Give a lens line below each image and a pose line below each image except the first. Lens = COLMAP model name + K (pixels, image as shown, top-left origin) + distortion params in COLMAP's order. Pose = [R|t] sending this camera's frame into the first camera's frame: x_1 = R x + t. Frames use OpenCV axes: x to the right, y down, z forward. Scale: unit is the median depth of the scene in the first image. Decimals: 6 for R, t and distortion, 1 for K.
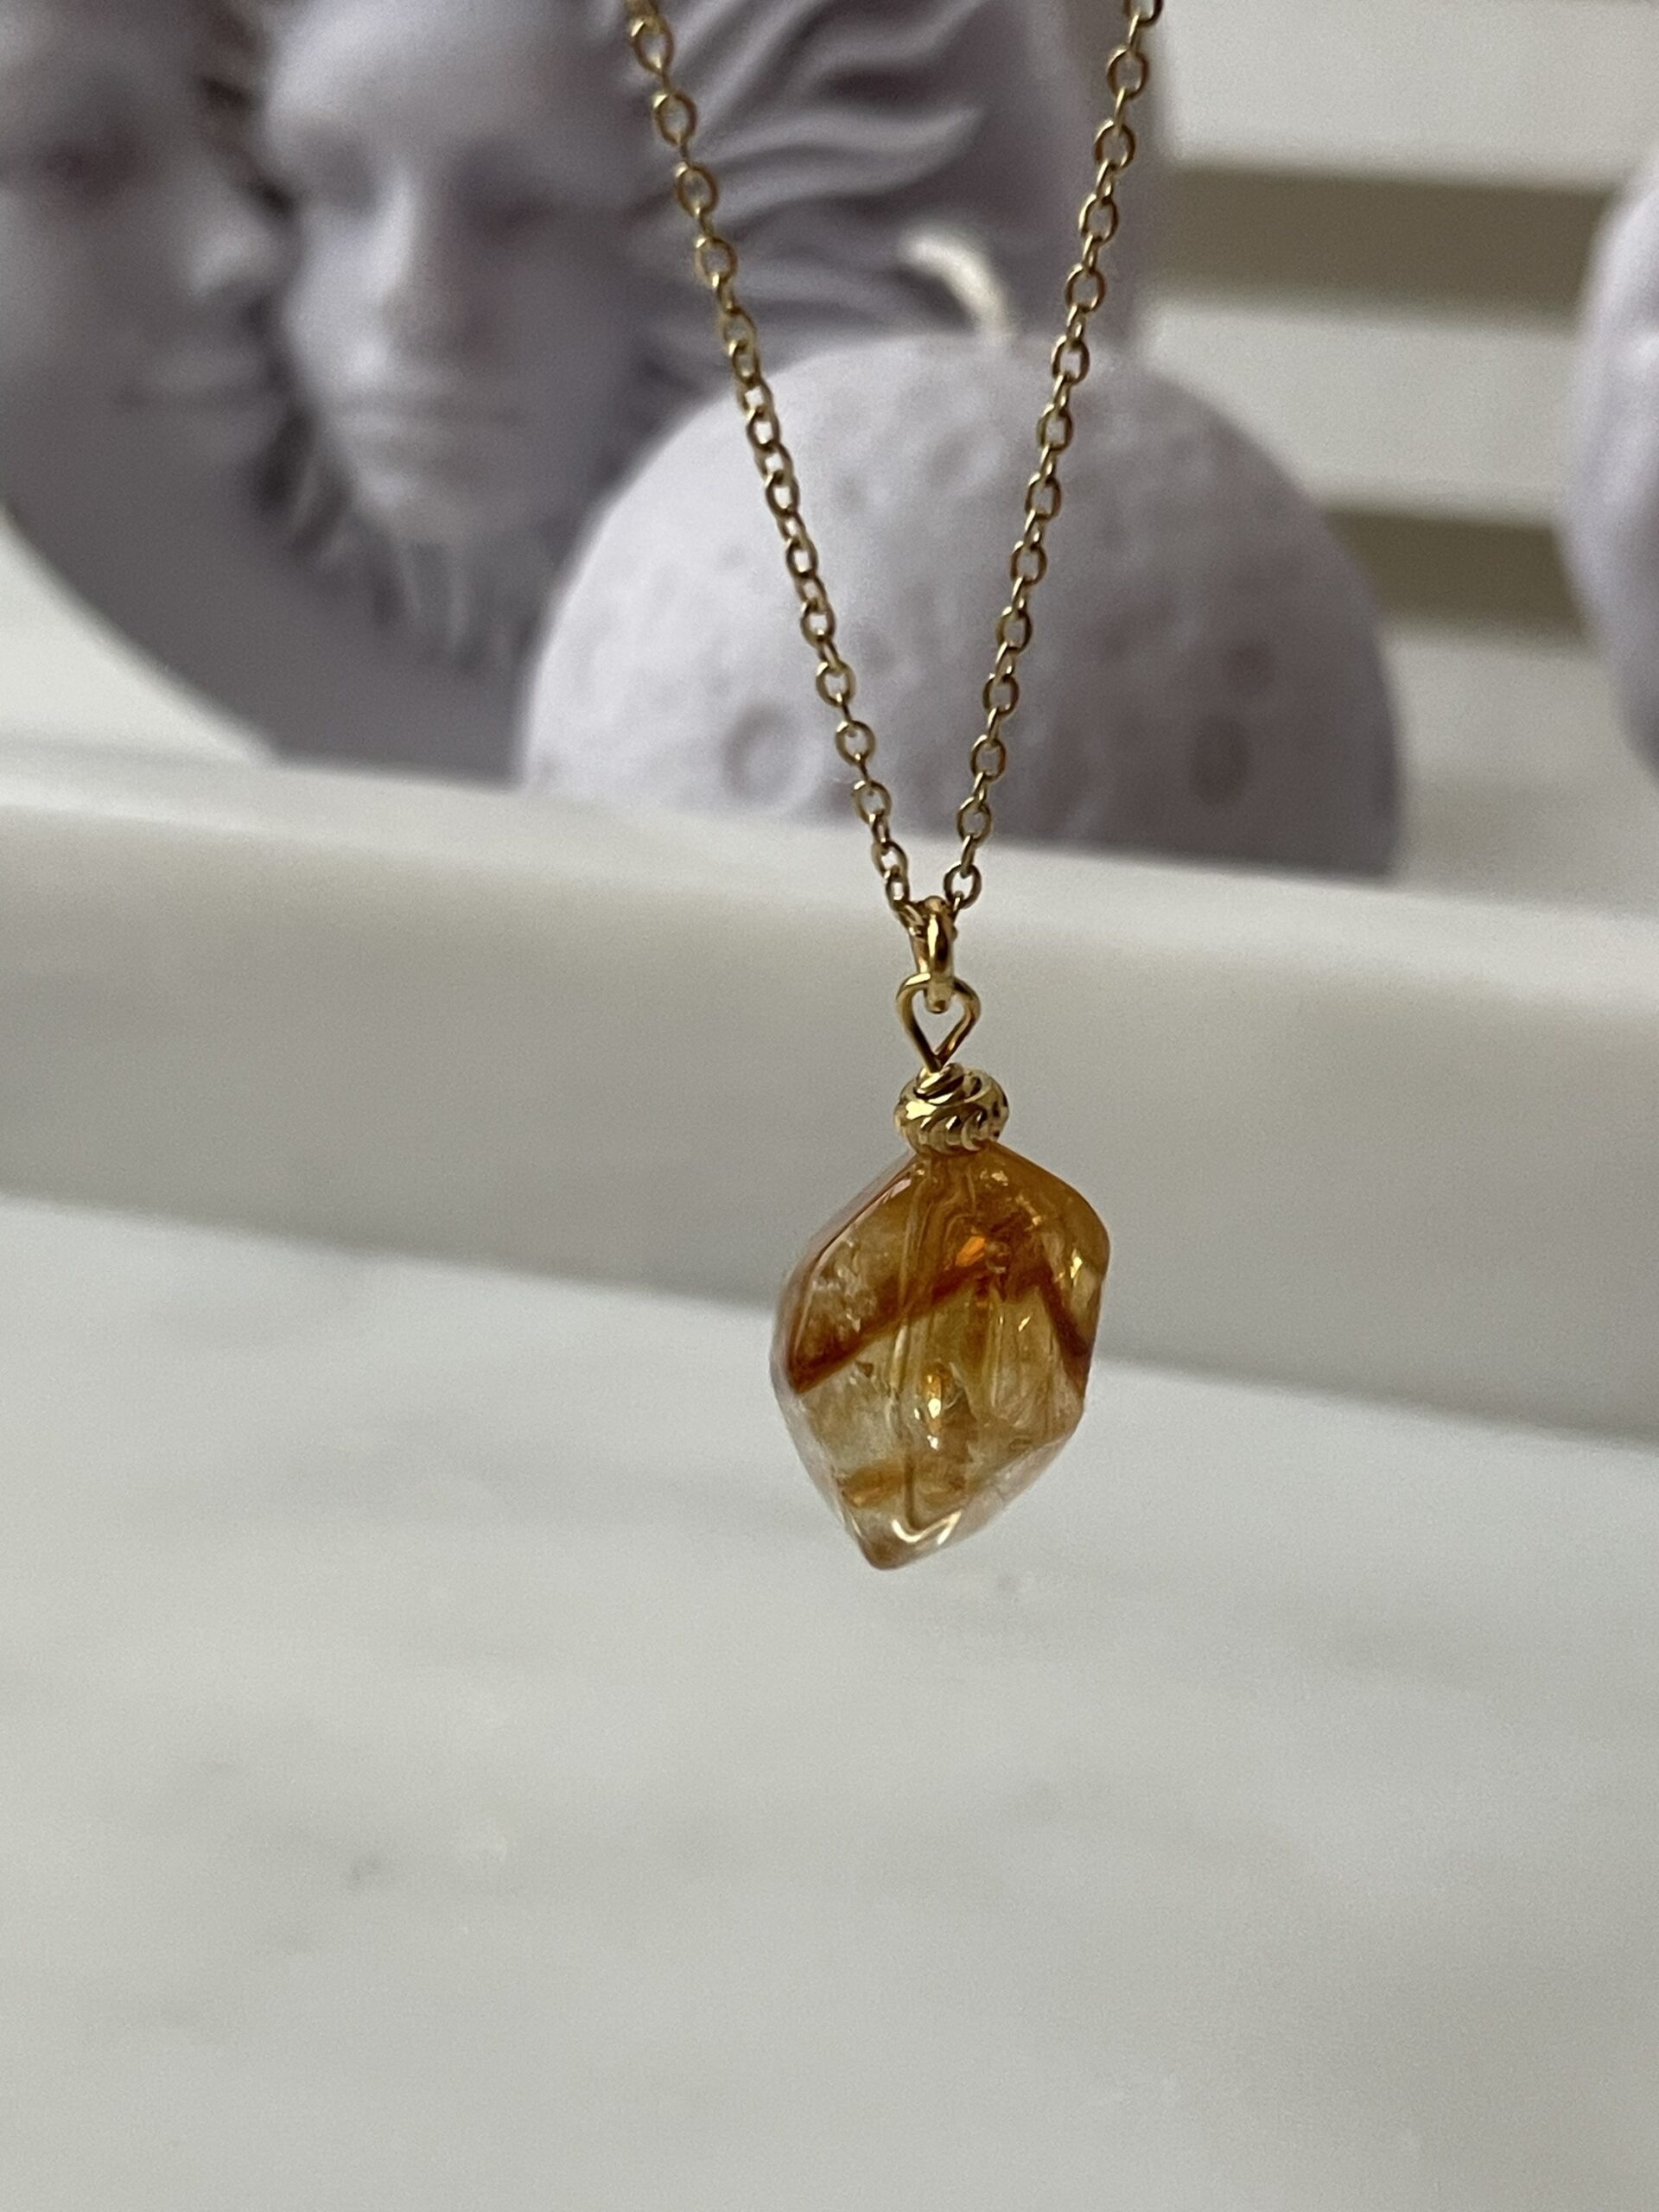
lens RADIAL K [[3544.3, 0, 837.7], [0, 3544.3, 1091.5], [0, 0, 1]] dist [0.001902, 0.000000]
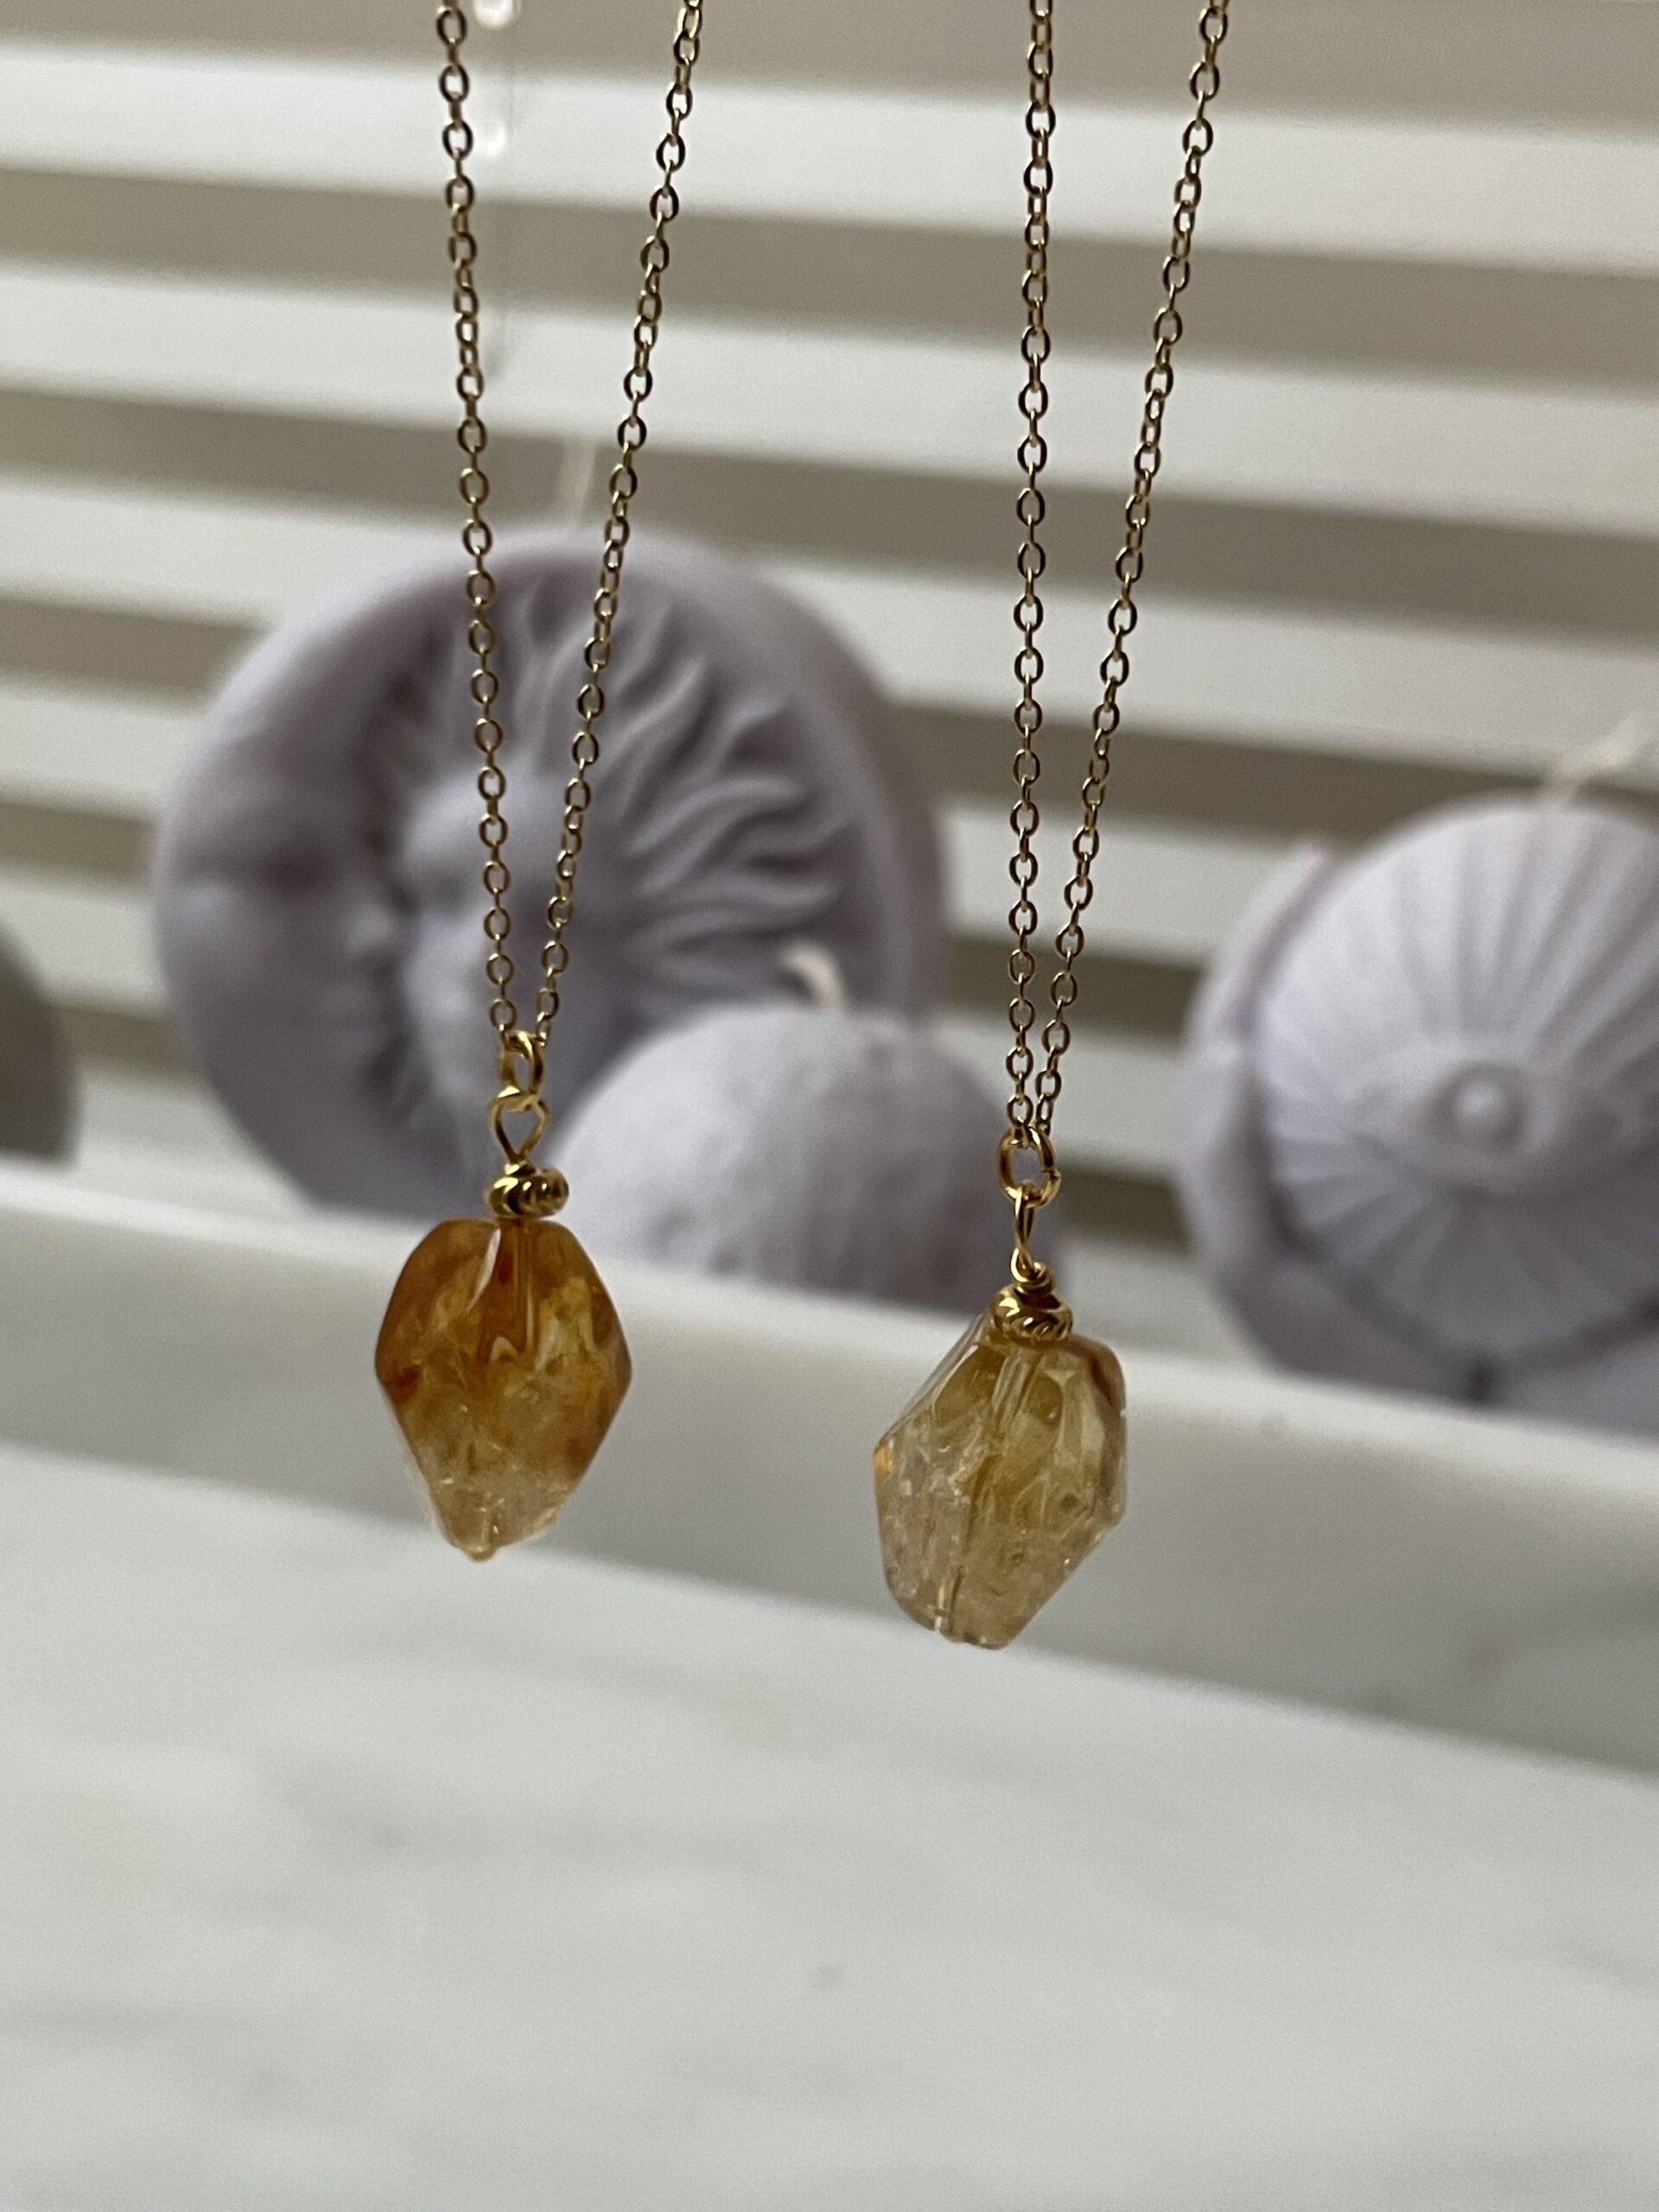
lens RADIAL K [[2845.1, 0, 821.5], [0, 2845.1, 1113.0], [0, 0, 1]] dist [0.005646, 0.000000]
pose [[0.996902, 0.075060, 0.023506, 0.009653], [-0.068988, 0.977969, -0.197022, 0.089041], [-0.037777, 0.194789, 0.980117, -0.273563]]
